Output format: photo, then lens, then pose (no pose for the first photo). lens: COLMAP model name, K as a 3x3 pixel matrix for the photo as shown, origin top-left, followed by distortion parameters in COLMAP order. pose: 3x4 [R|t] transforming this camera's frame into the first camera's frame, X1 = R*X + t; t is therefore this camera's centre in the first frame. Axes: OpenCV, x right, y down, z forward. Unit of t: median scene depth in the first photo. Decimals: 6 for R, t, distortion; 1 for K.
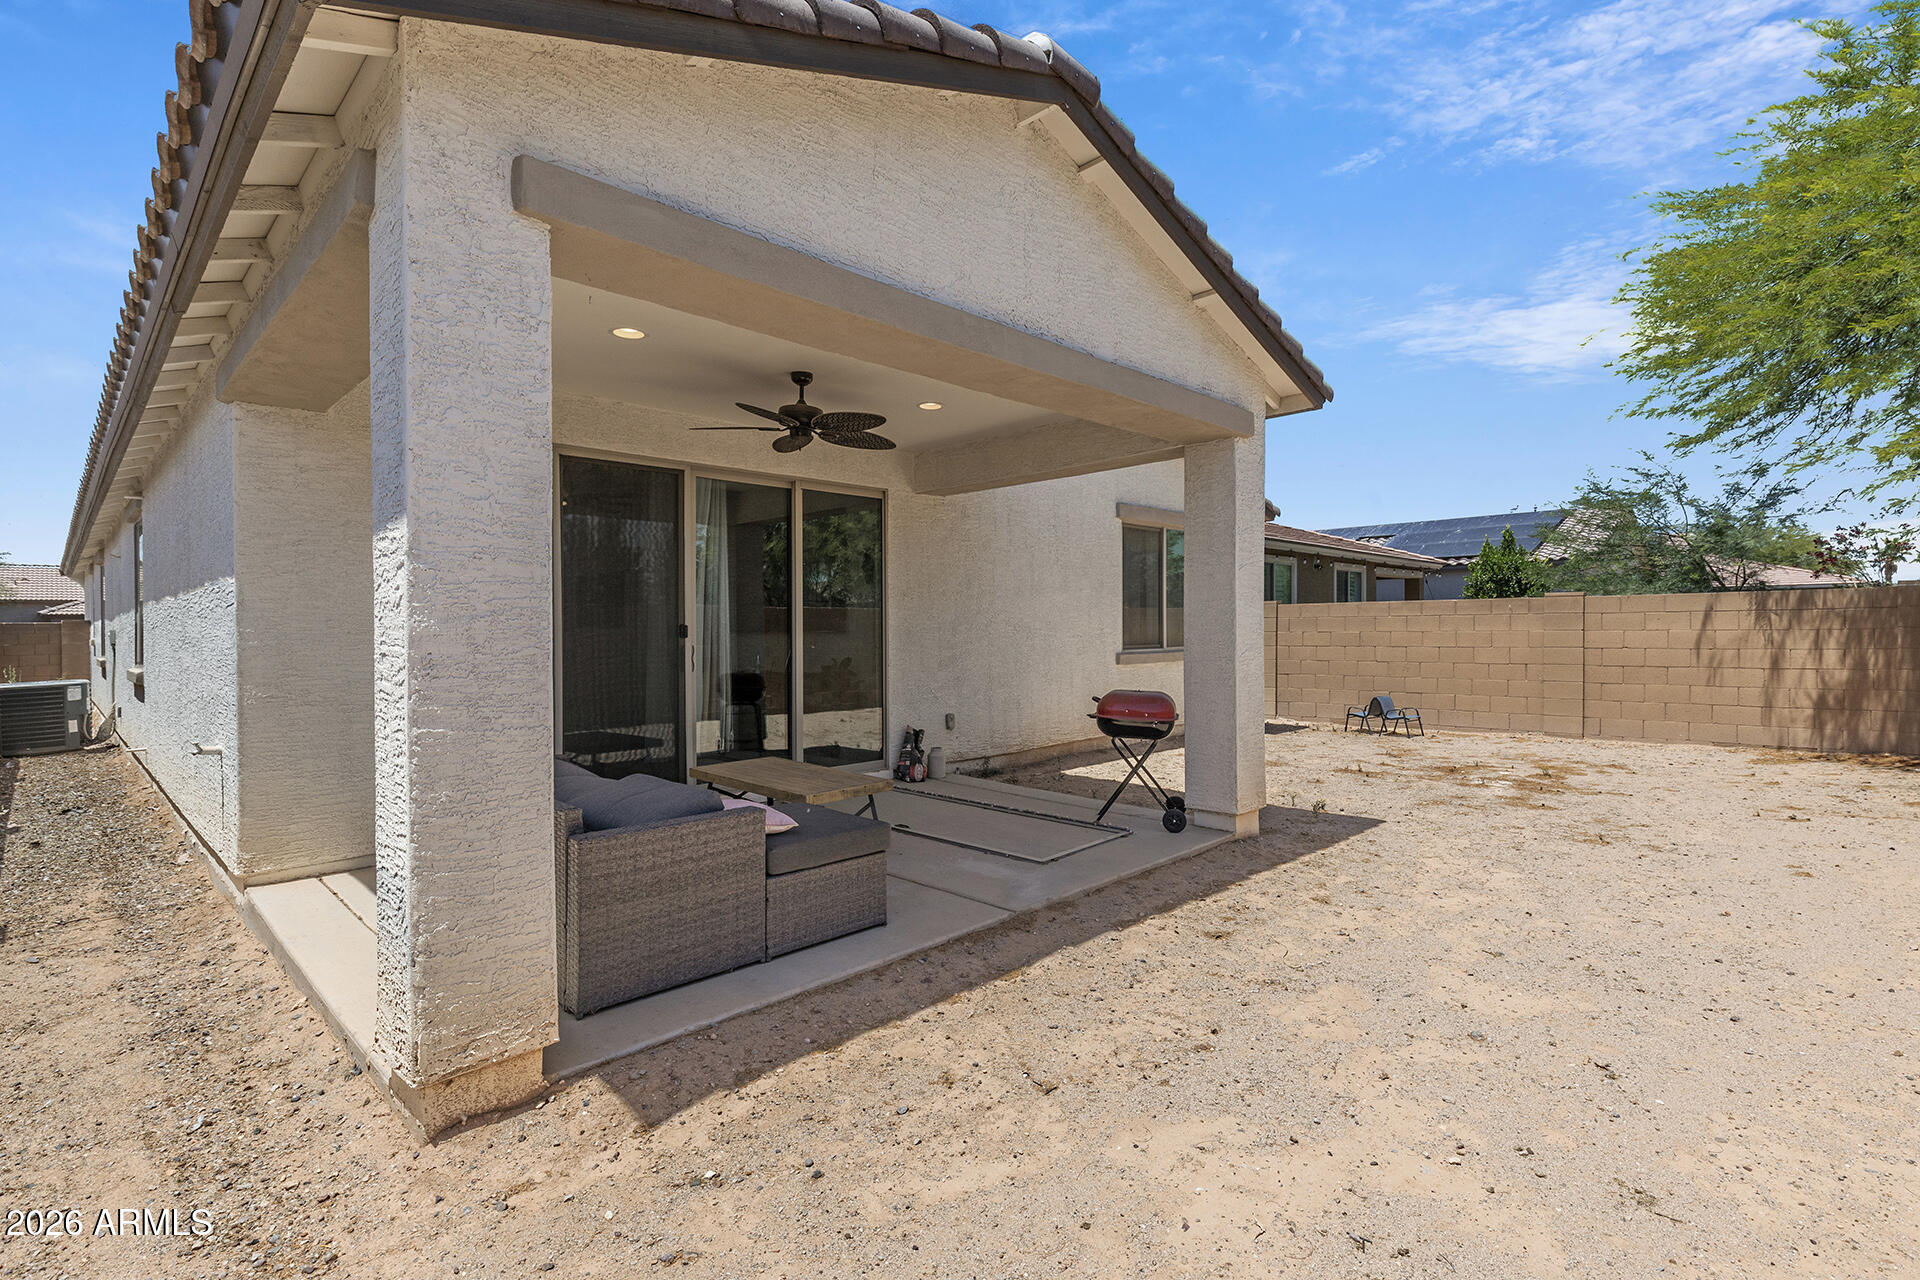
lens RADIAL K [[885.5, 0, 963.4], [0, 885.5, 646.3], [0, 0, 1]] dist [0.003912, 0.000142]
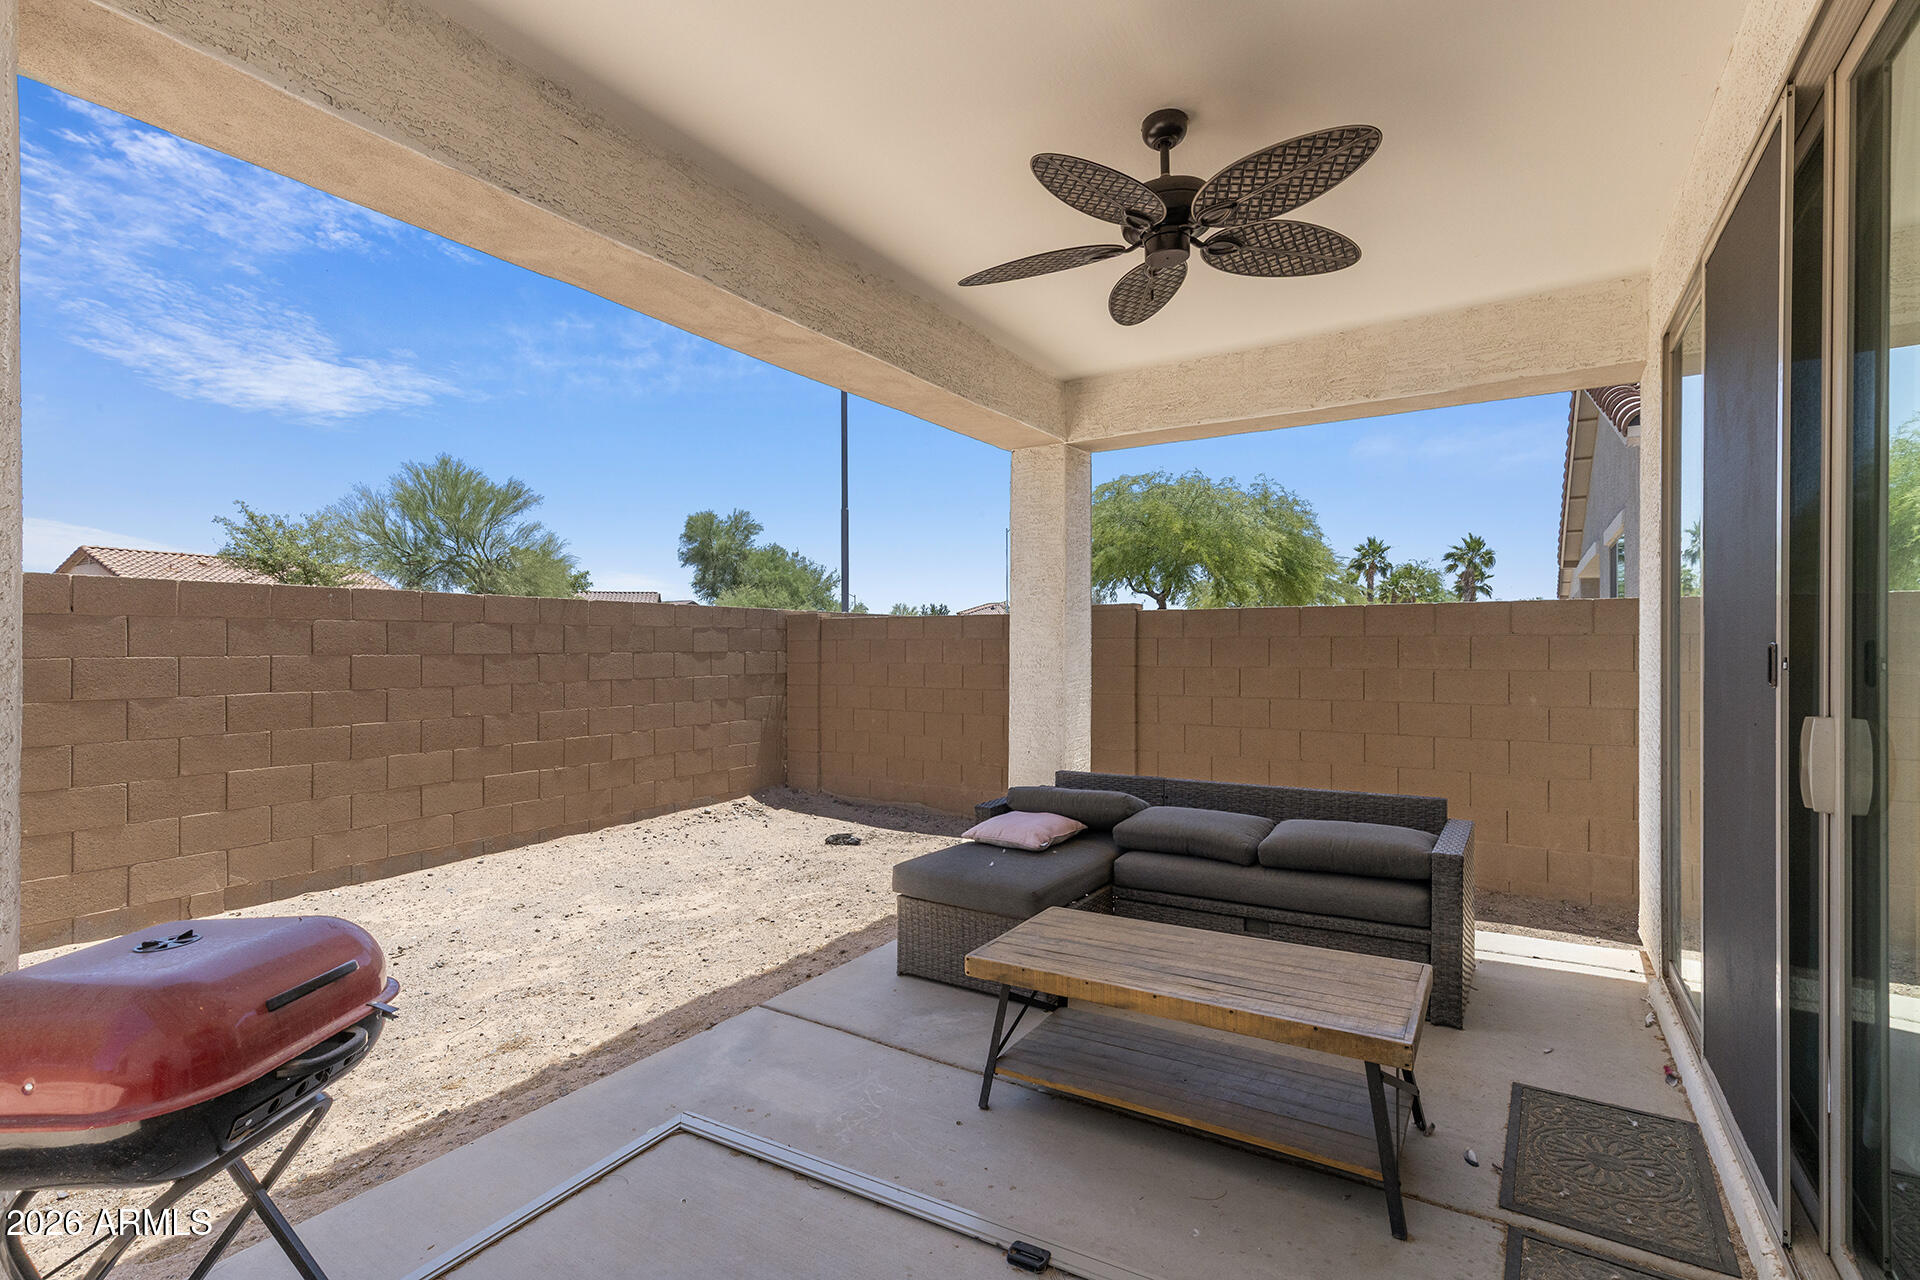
lens RADIAL K [[885.5, 0, 963.4], [0, 885.5, 646.3], [0, 0, 1]] dist [0.003912, 0.000142]
pose [[-0.978204, 0.016323, -0.207005, 0.035611], [0.013352, 0.999787, 0.015740, -0.053550], [0.207218, 0.012633, -0.978213, 1.781464]]
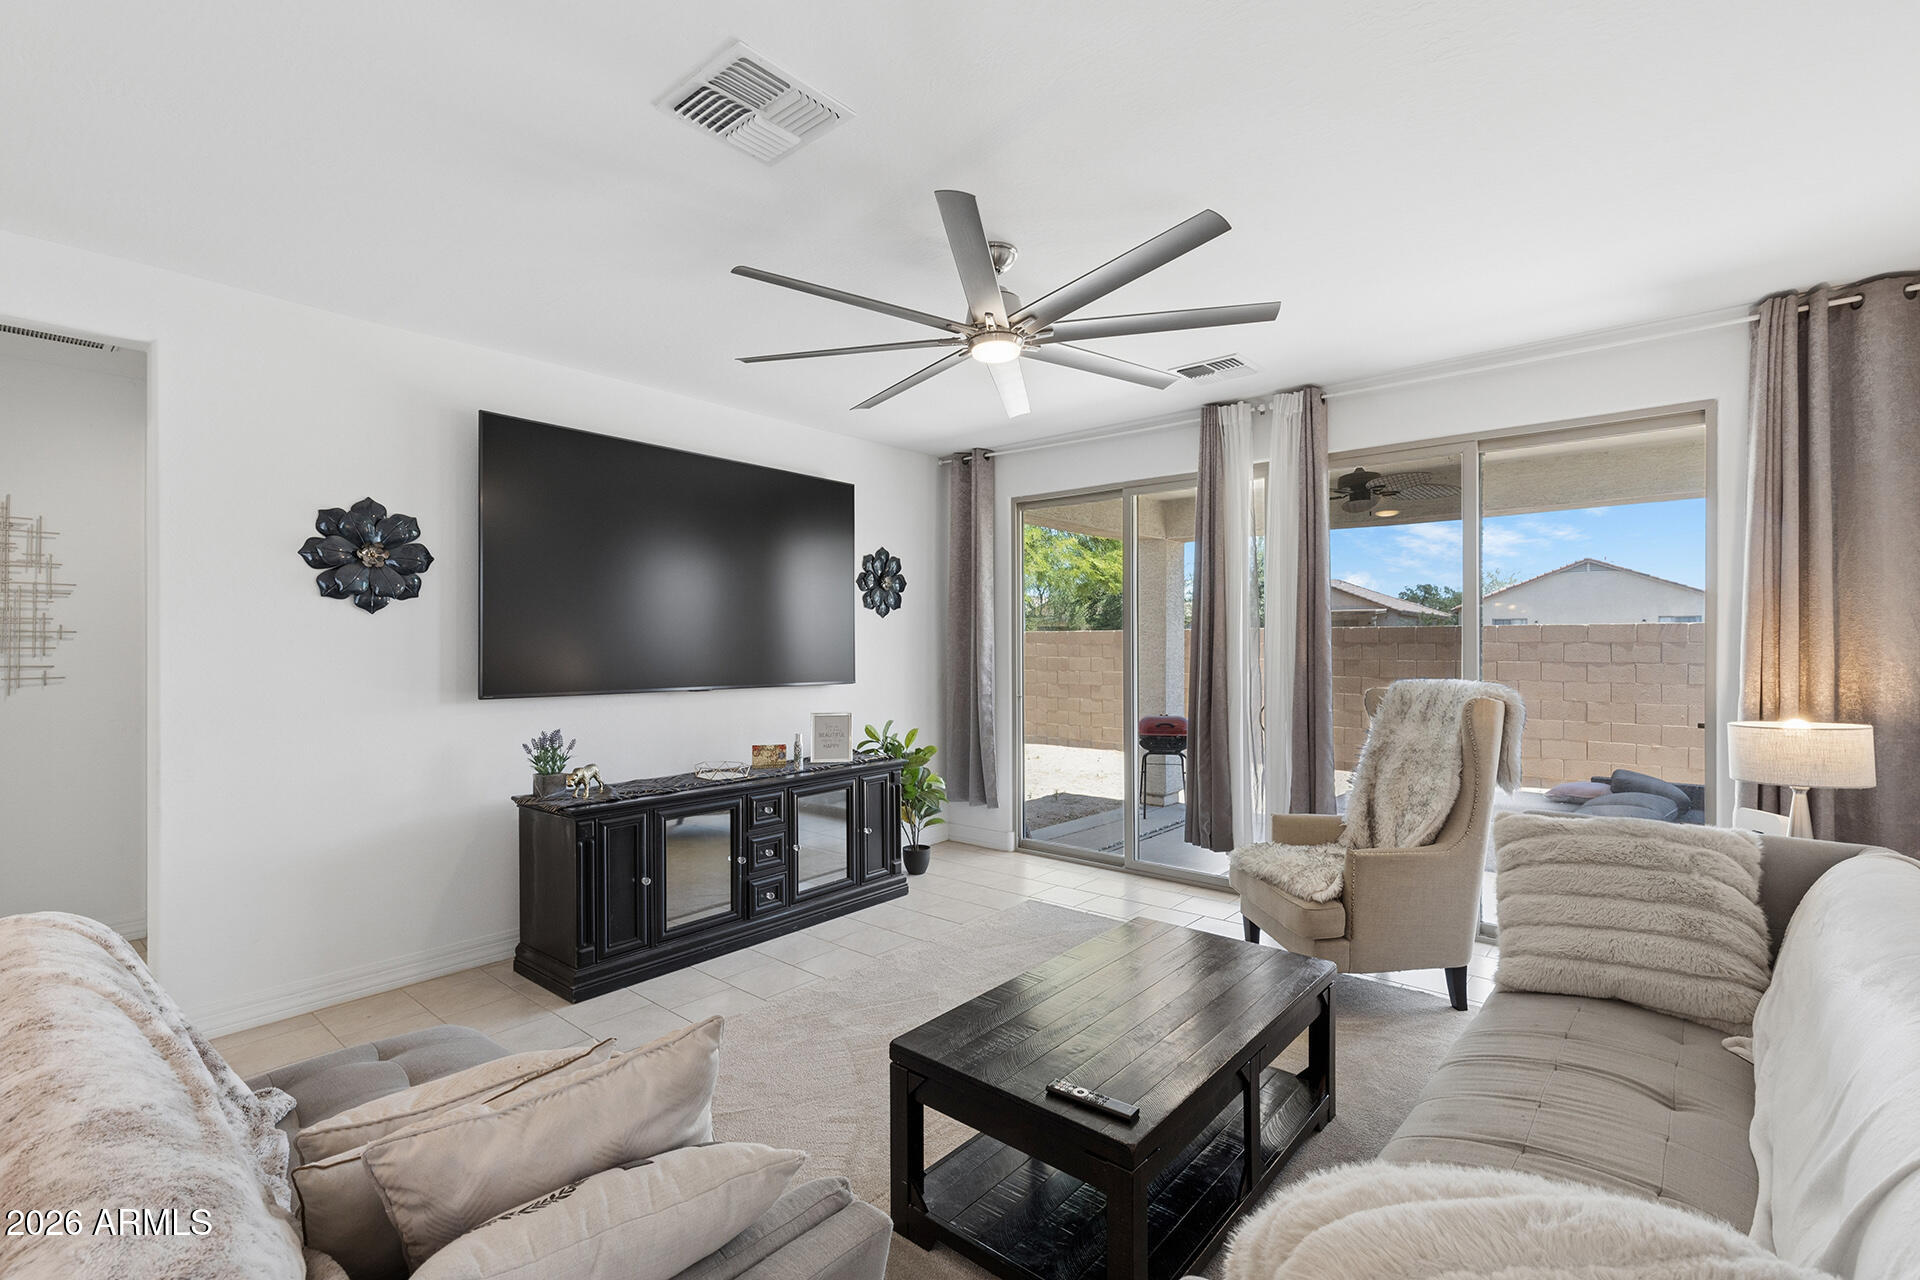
lens RADIAL K [[859.7, 0, 960.0], [0, 859.7, 640.0], [0, 0, 1]] dist [0.003019, 0.000156]
pose [[-0.067626, 0.014287, 0.997608, -1.524676], [0.016399, 0.999778, -0.013207, -0.080715], [-0.997576, 0.015467, -0.067845, 1.928455]]
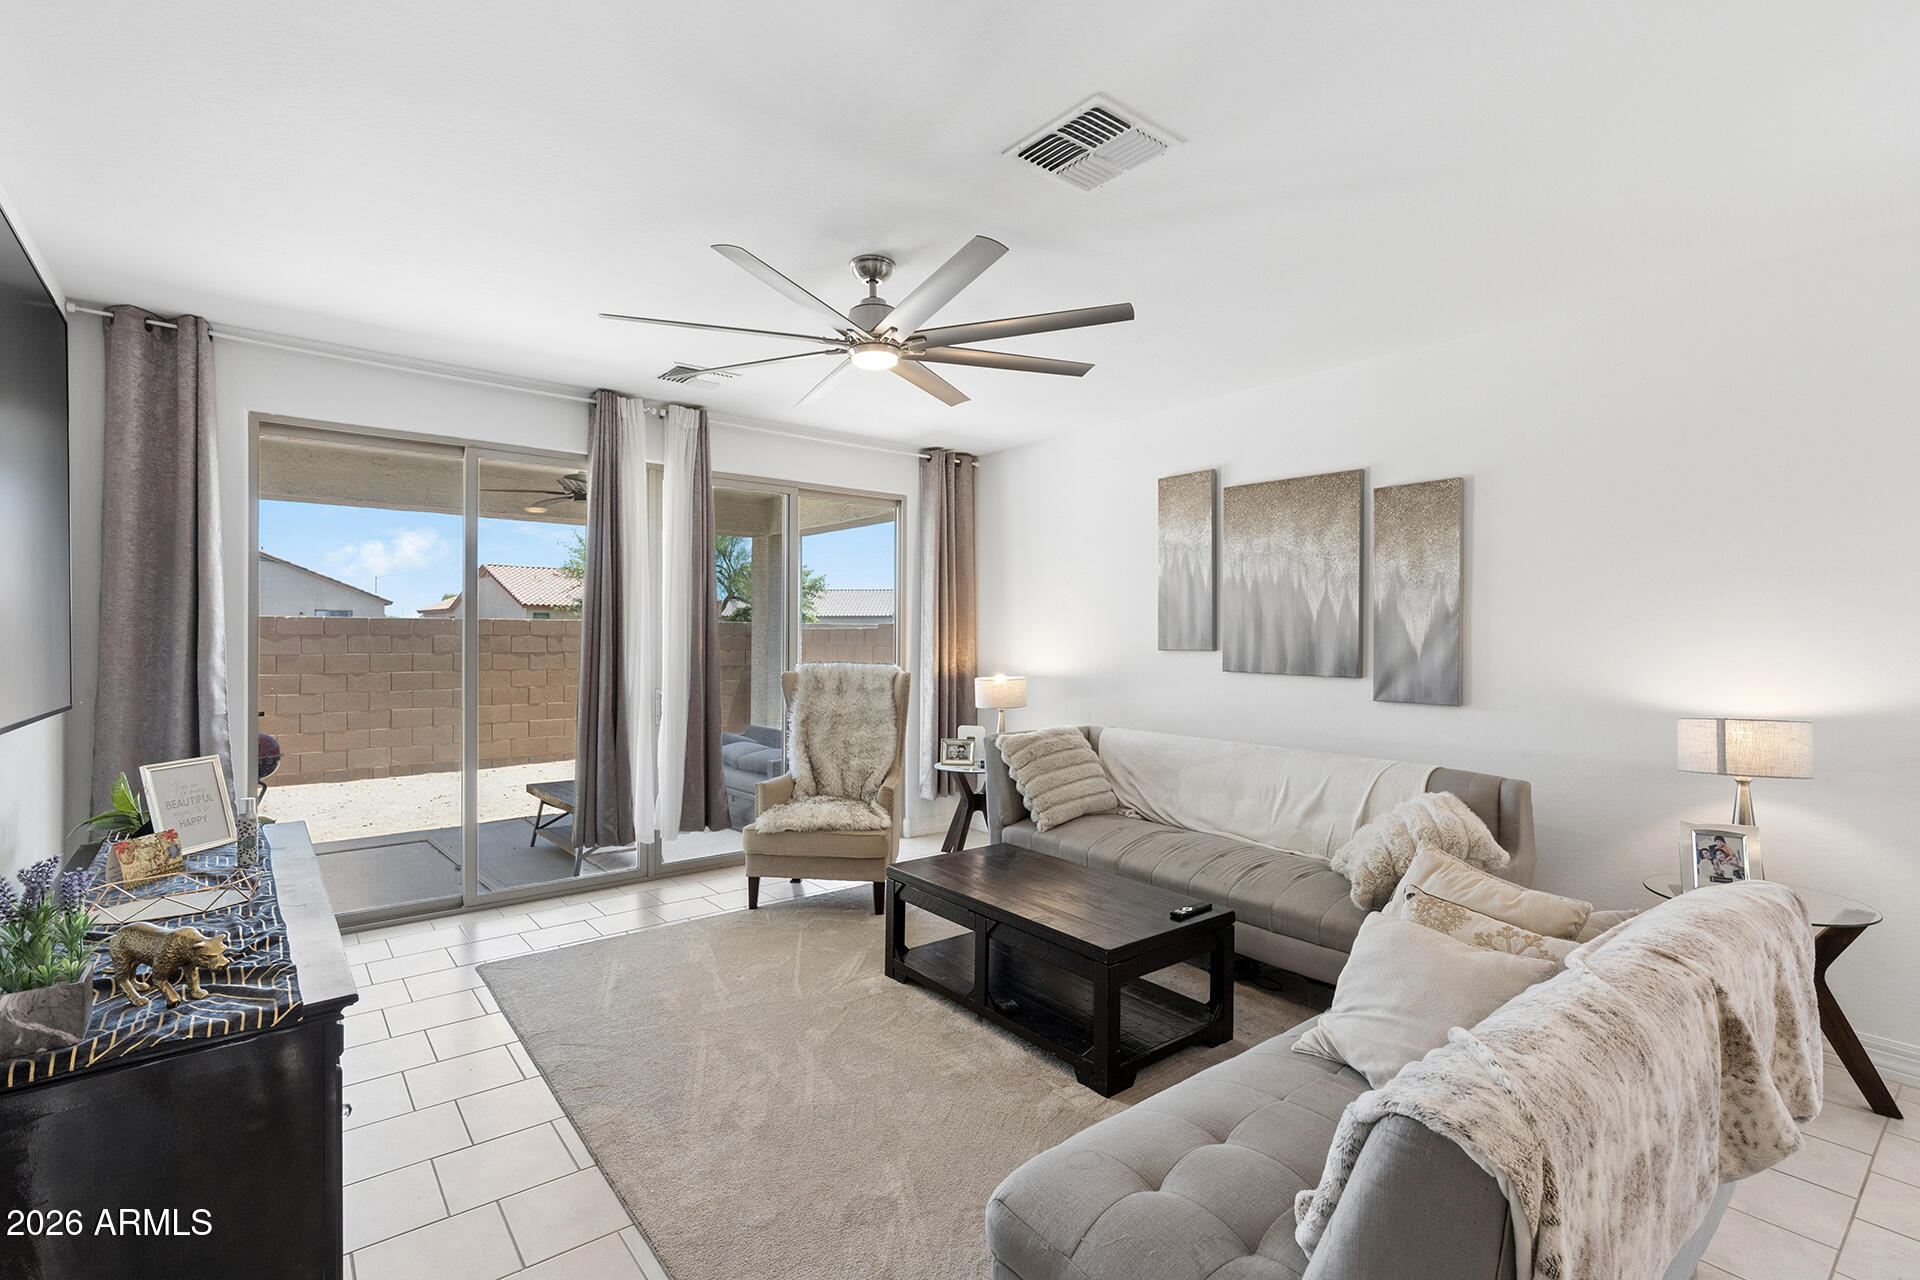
lens RADIAL K [[859.7, 0, 960.0], [0, 859.7, 640.0], [0, 0, 1]] dist [0.003019, 0.000156]
pose [[-0.992683, 0.006211, 0.120588, -1.026063], [0.008177, 0.999842, 0.015813, -0.093606], [-0.120471, 0.016684, -0.992577, 2.532658]]
